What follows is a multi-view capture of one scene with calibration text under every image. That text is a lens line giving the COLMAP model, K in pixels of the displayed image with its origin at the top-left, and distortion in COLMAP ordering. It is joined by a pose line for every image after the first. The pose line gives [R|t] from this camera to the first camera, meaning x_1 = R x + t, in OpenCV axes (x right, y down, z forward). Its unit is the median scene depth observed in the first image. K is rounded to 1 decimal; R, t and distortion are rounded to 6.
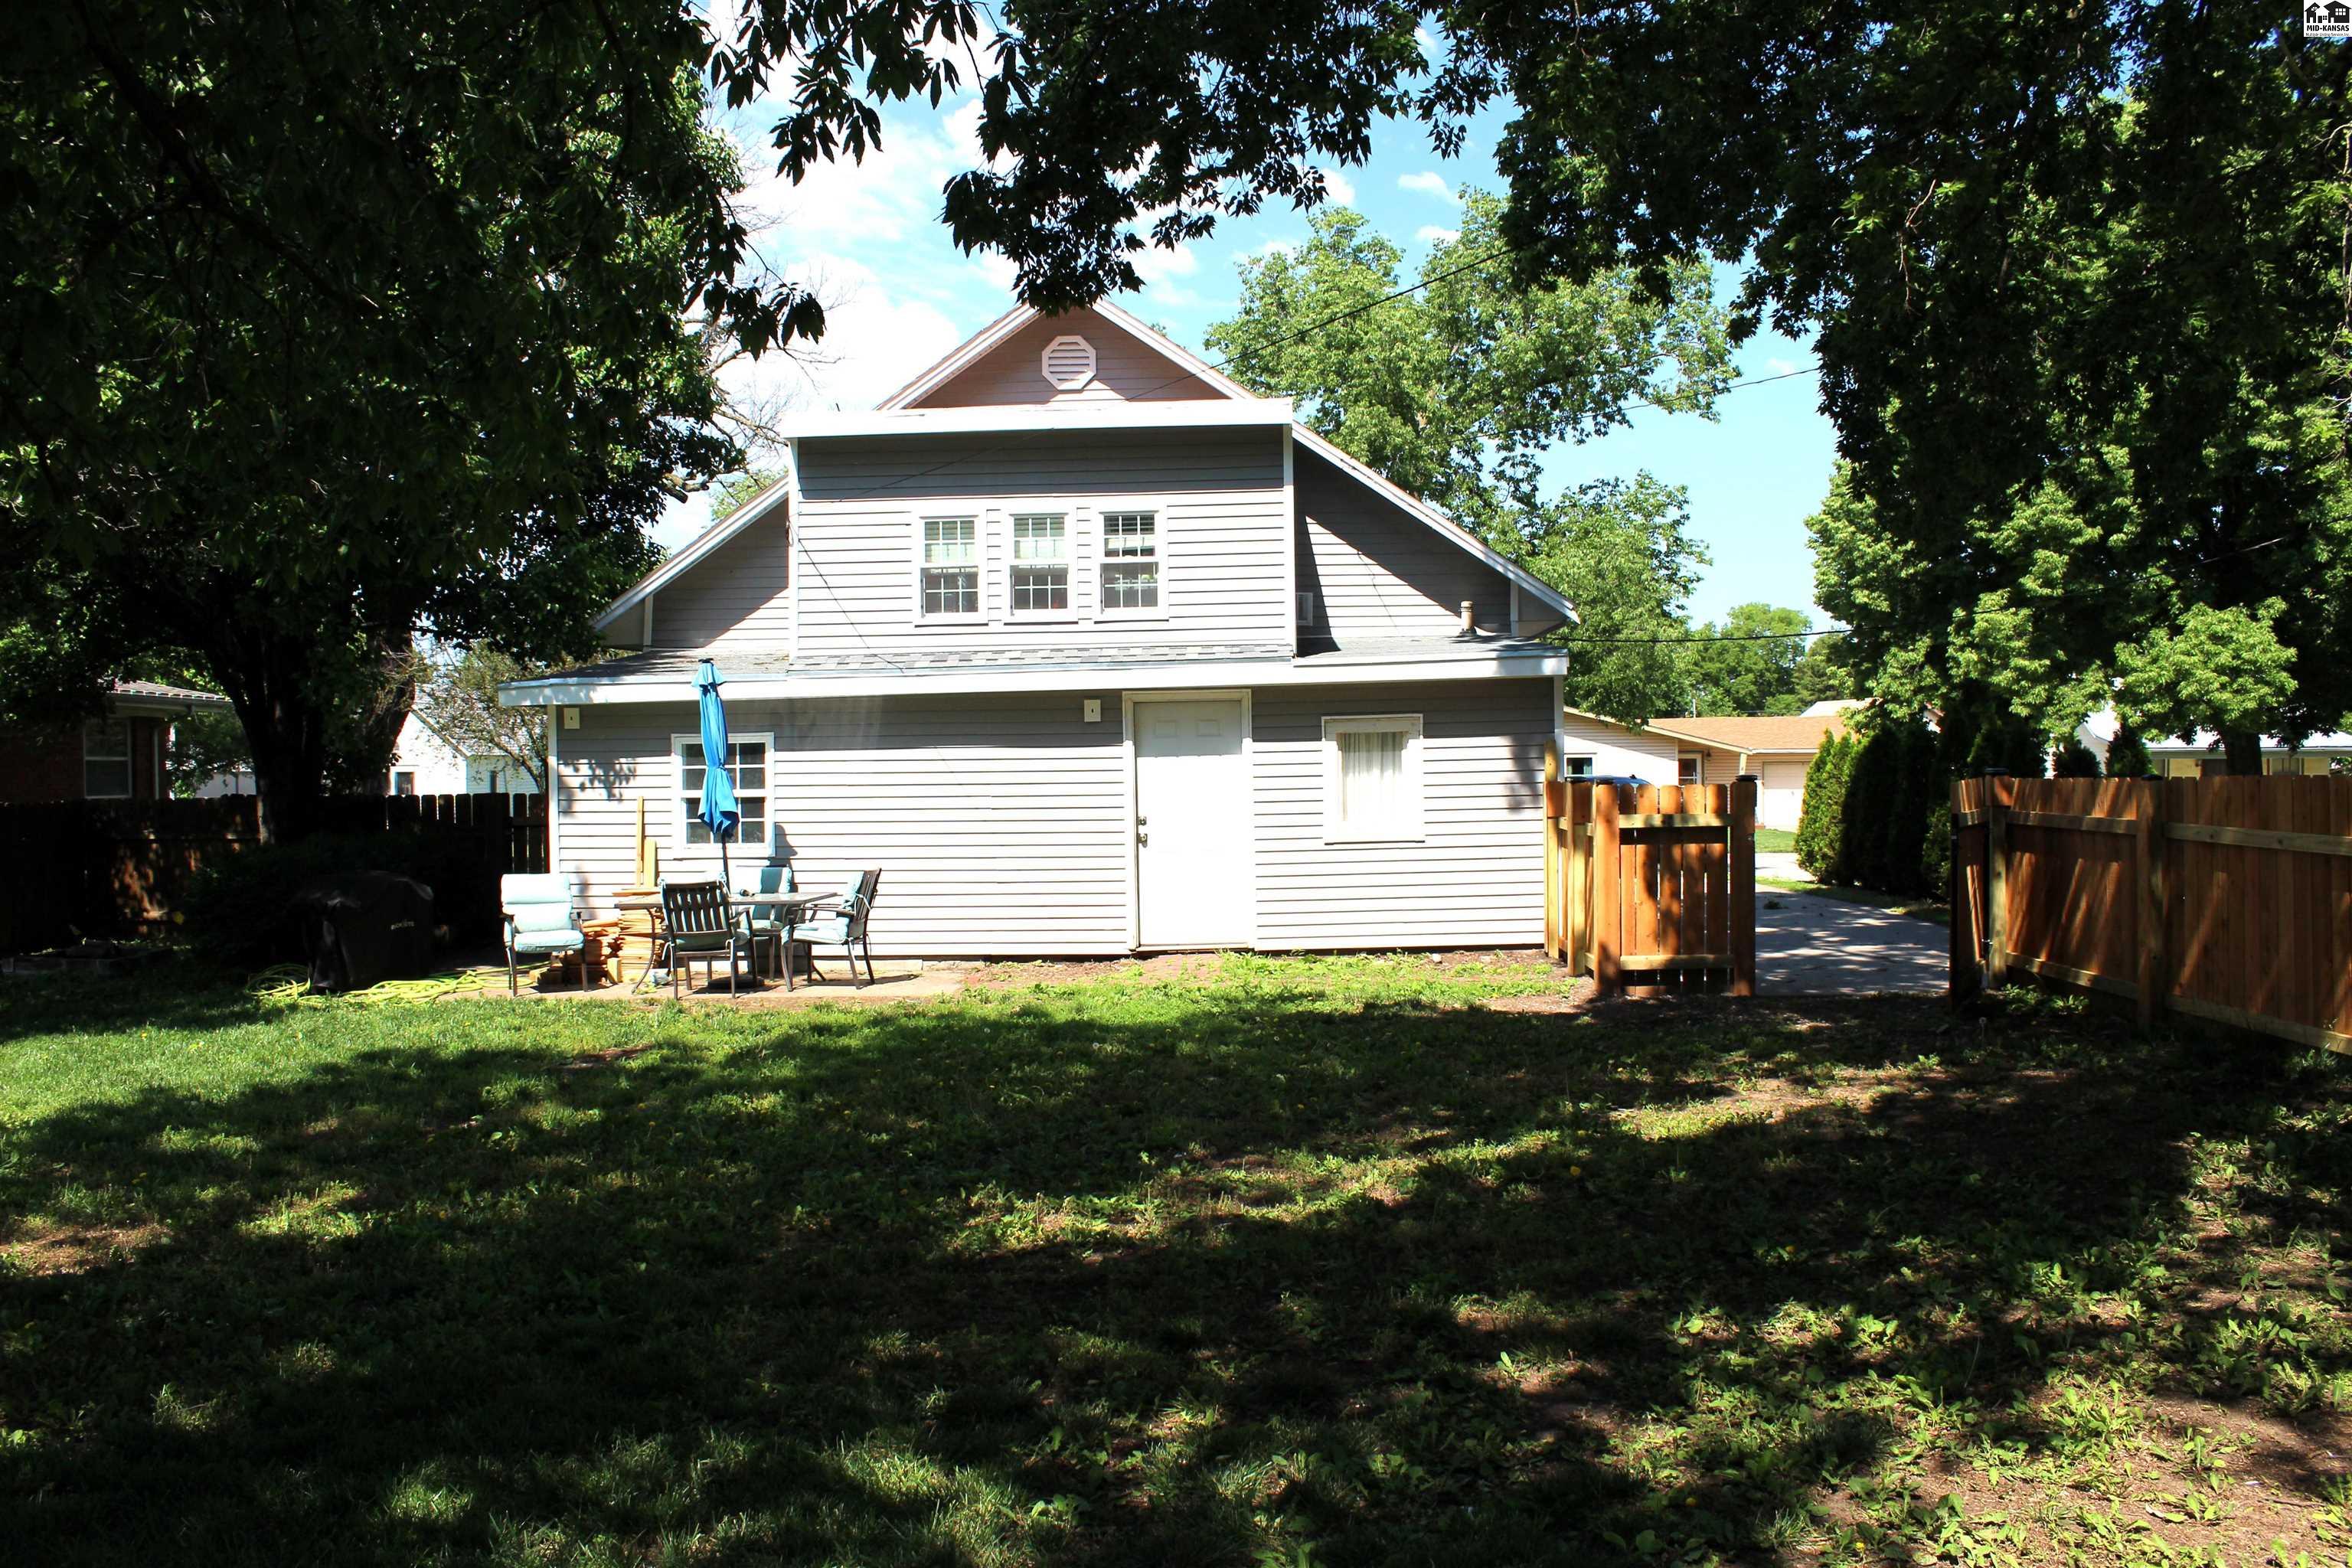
lens RADIAL K [[1919.9, 0, 1176.0], [0, 1919.9, 784.0], [0, 0, 1]] dist [-0.124249, 0.082536]
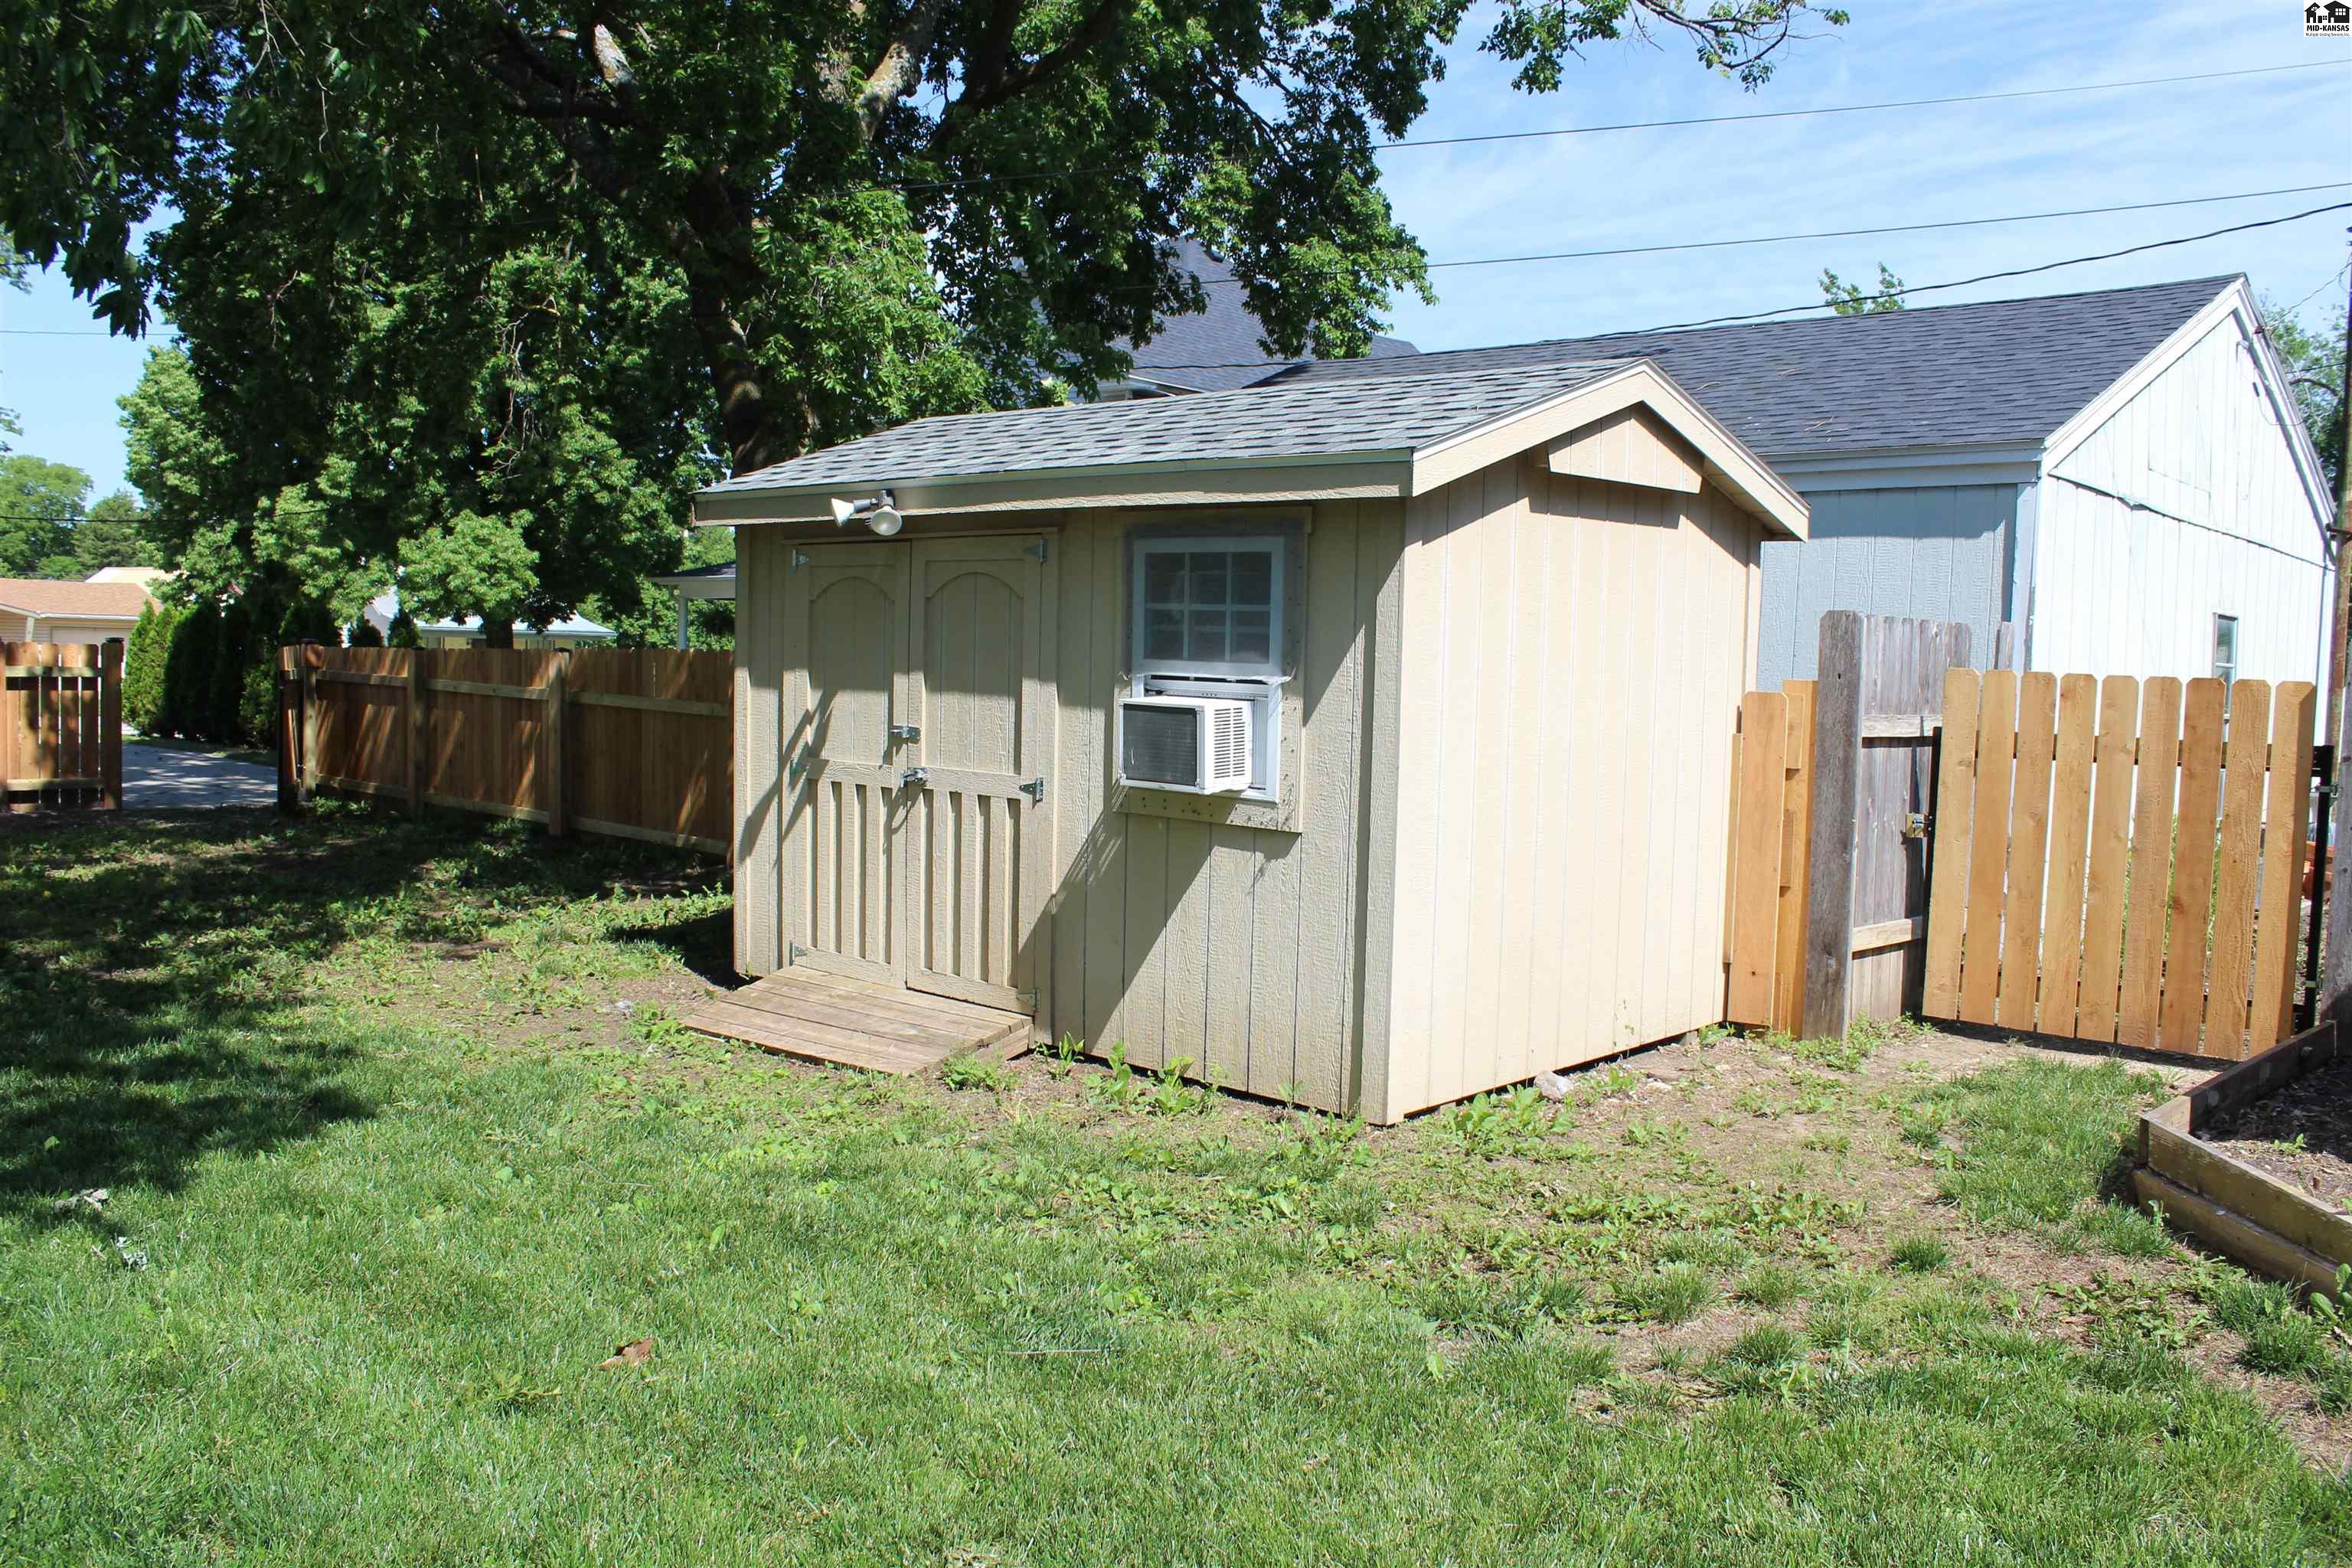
lens RADIAL K [[1919.9, 0, 1176.0], [0, 1919.9, 784.0], [0, 0, 1]] dist [-0.124249, 0.082536]
pose [[0.654045, -0.016343, 0.756279, -0.145930], [-0.033952, 0.998125, 0.050932, 0.004978], [-0.755694, -0.058989, 0.652263, -0.294706]]
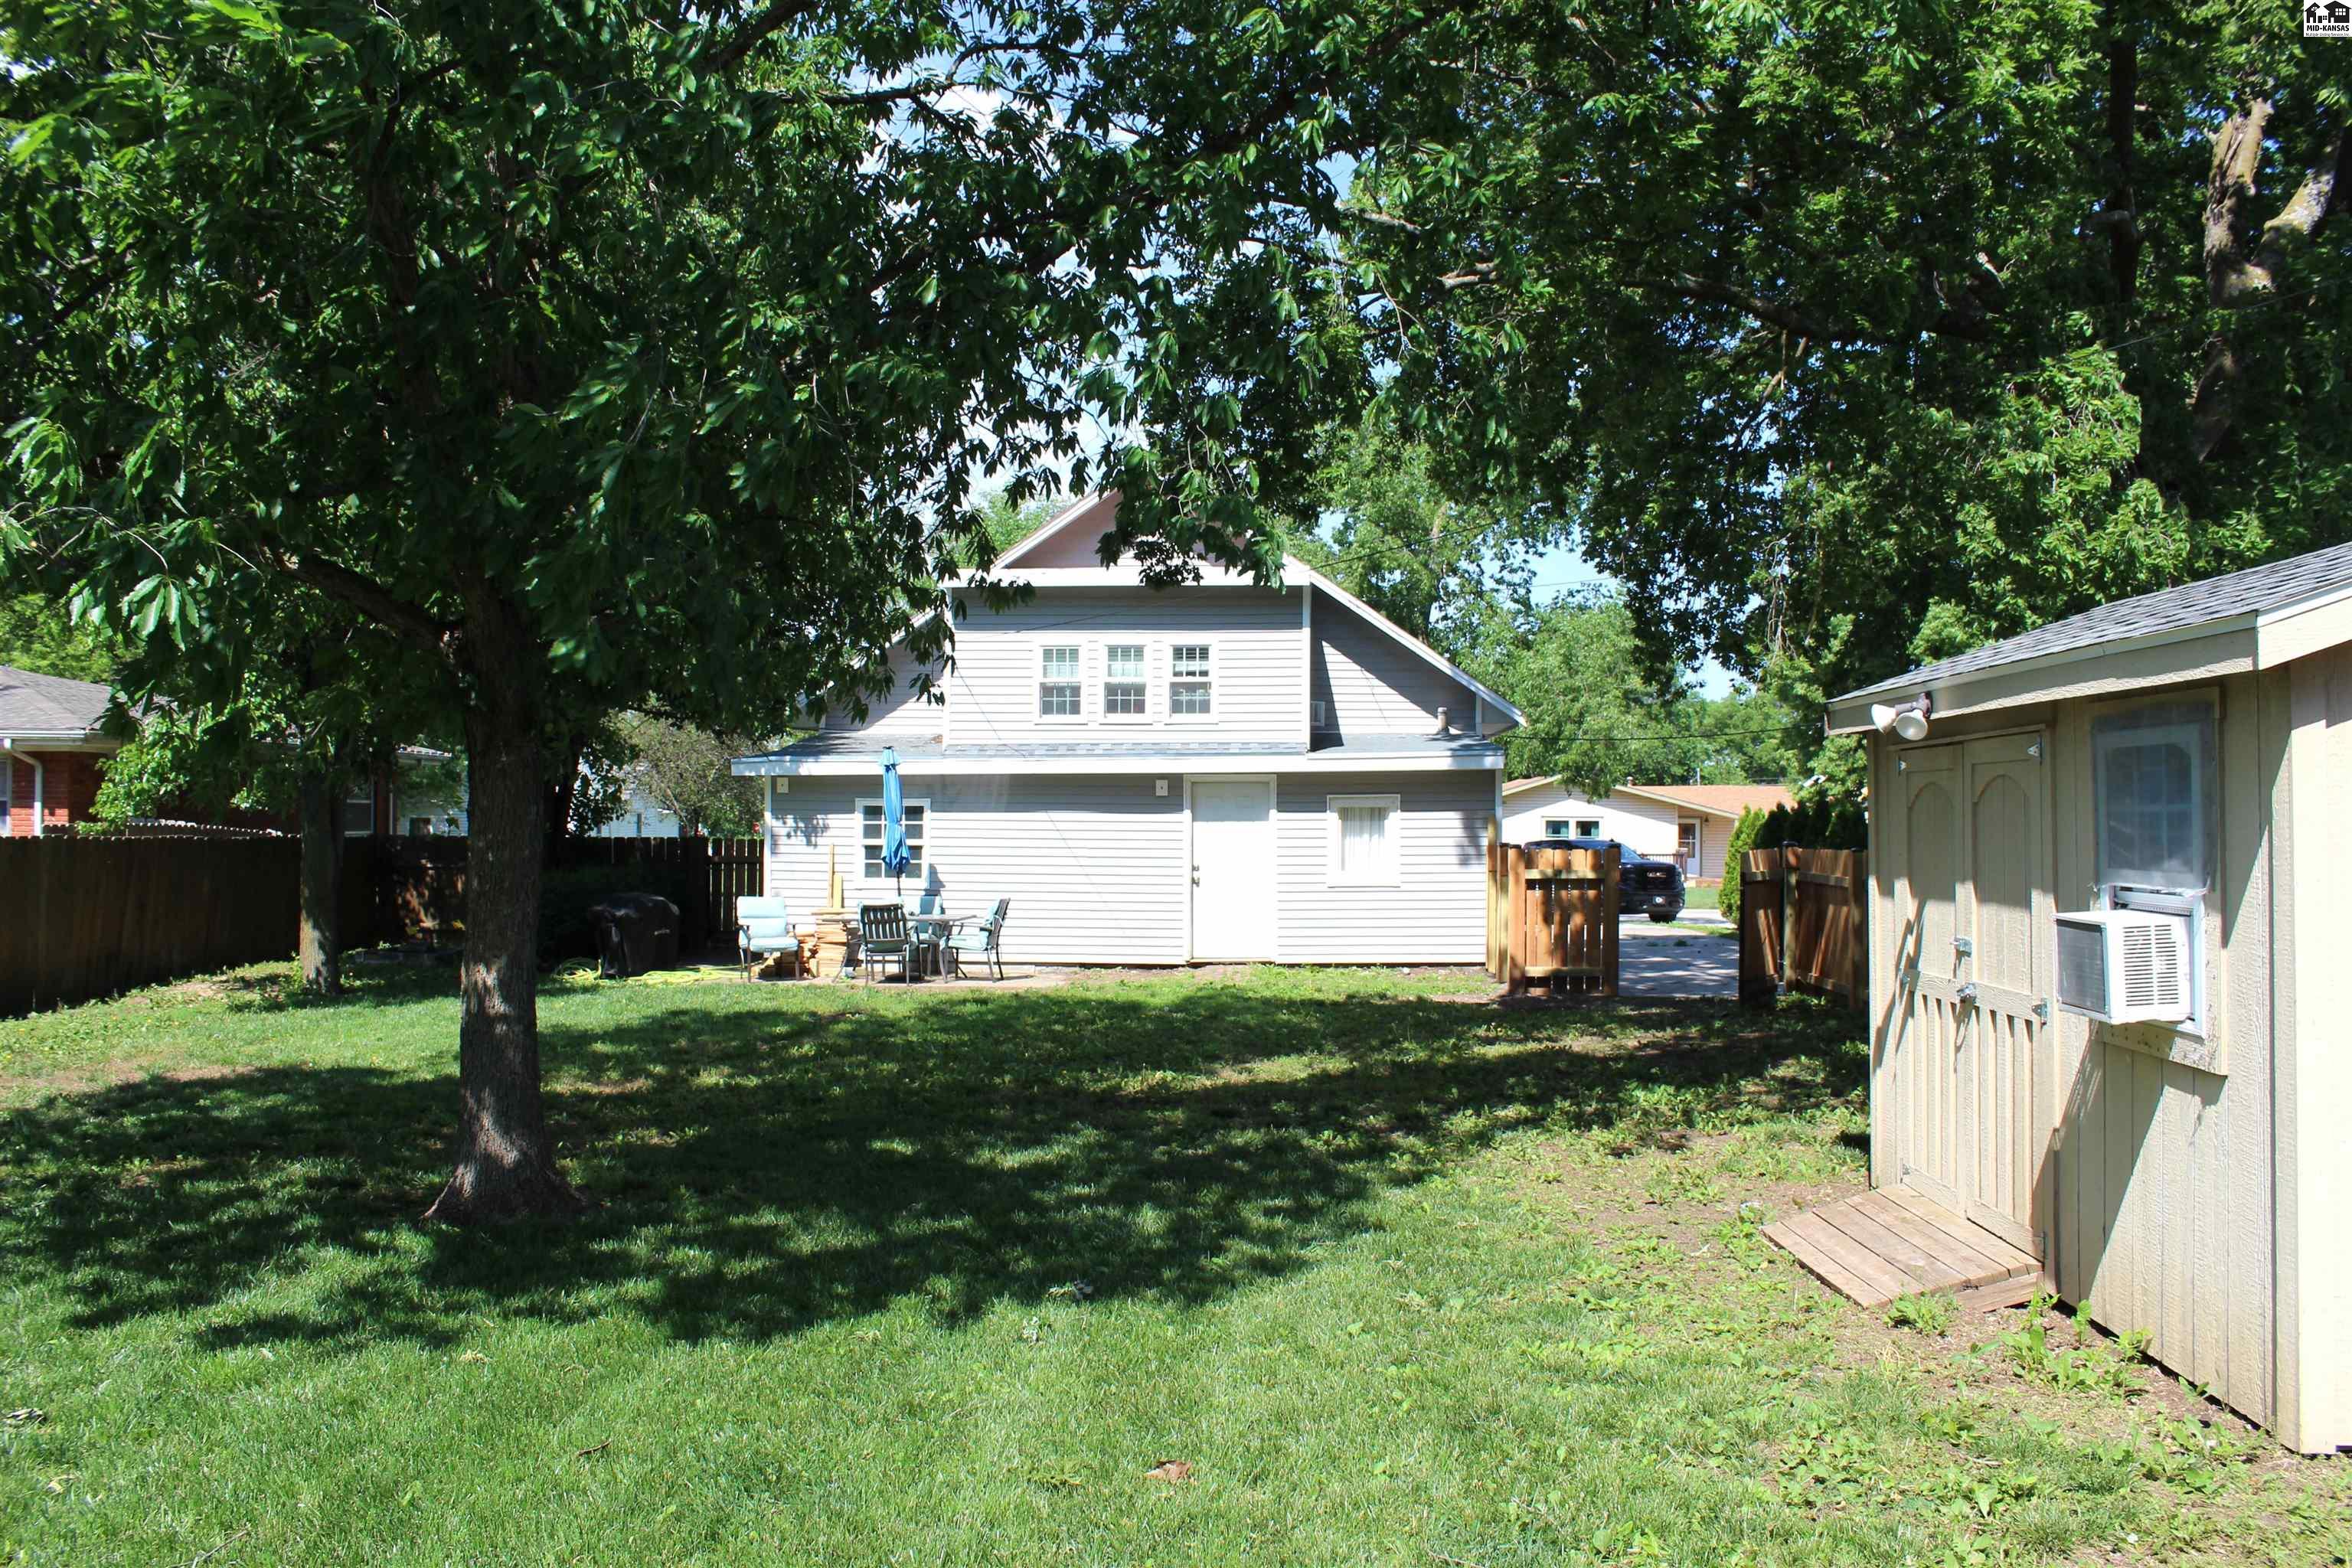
lens RADIAL K [[1919.9, 0, 1176.0], [0, 1919.9, 784.0], [0, 0, 1]] dist [-0.124249, 0.082536]
pose [[0.999599, 0.018571, -0.021400, -0.003661], [-0.019142, 0.999457, -0.026825, -0.003795], [0.020890, 0.027224, 0.999411, -0.380973]]
